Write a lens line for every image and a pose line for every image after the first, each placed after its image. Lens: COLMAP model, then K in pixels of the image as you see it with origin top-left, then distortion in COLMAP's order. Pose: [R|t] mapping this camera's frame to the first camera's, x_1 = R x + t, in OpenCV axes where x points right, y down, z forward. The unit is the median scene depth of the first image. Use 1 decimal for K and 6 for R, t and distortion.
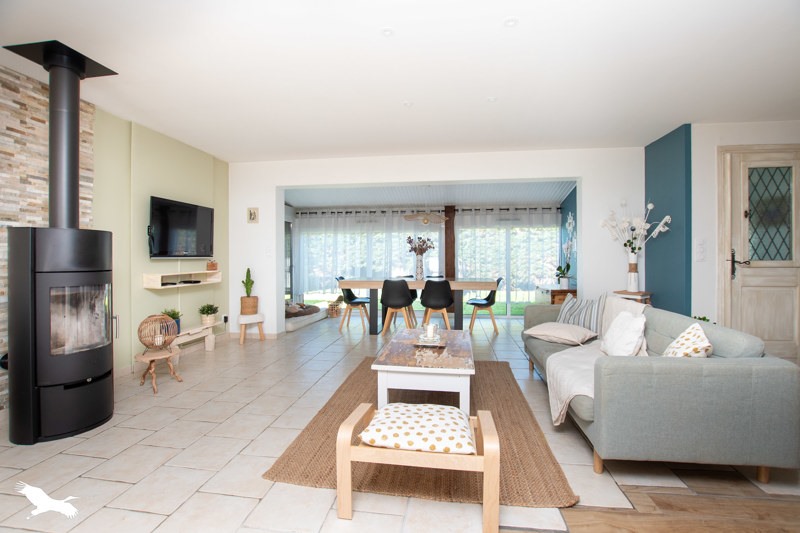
lens RADIAL K [[359.3, 0, 400.0], [0, 359.3, 266.5], [0, 0, 1]] dist [-0.025369, 0.000234]
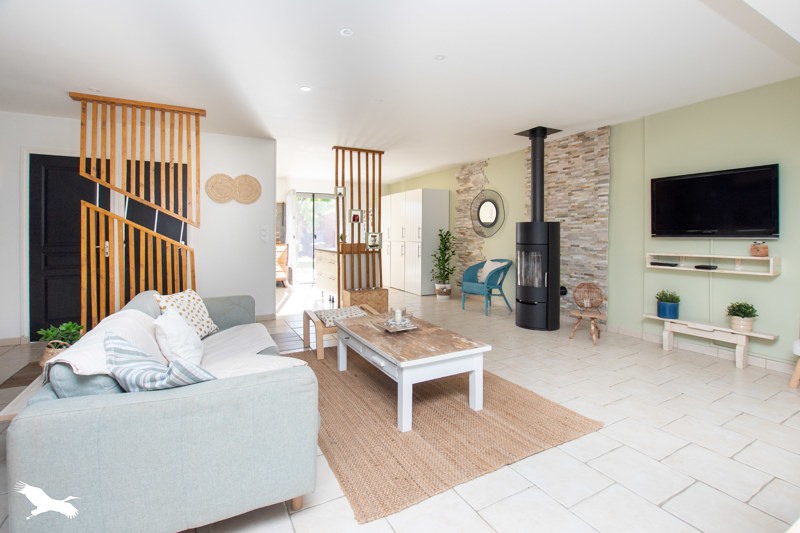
lens RADIAL K [[366.1, 0, 399.1], [0, 366.1, 227.8], [0, 0, 1]] dist [-0.000435, 0.000003]
pose [[-0.797558, -0.003044, -0.603235, 0.537124], [-0.007667, 0.999958, 0.005091, -0.051687], [0.603193, 0.008685, -0.797548, 1.373336]]
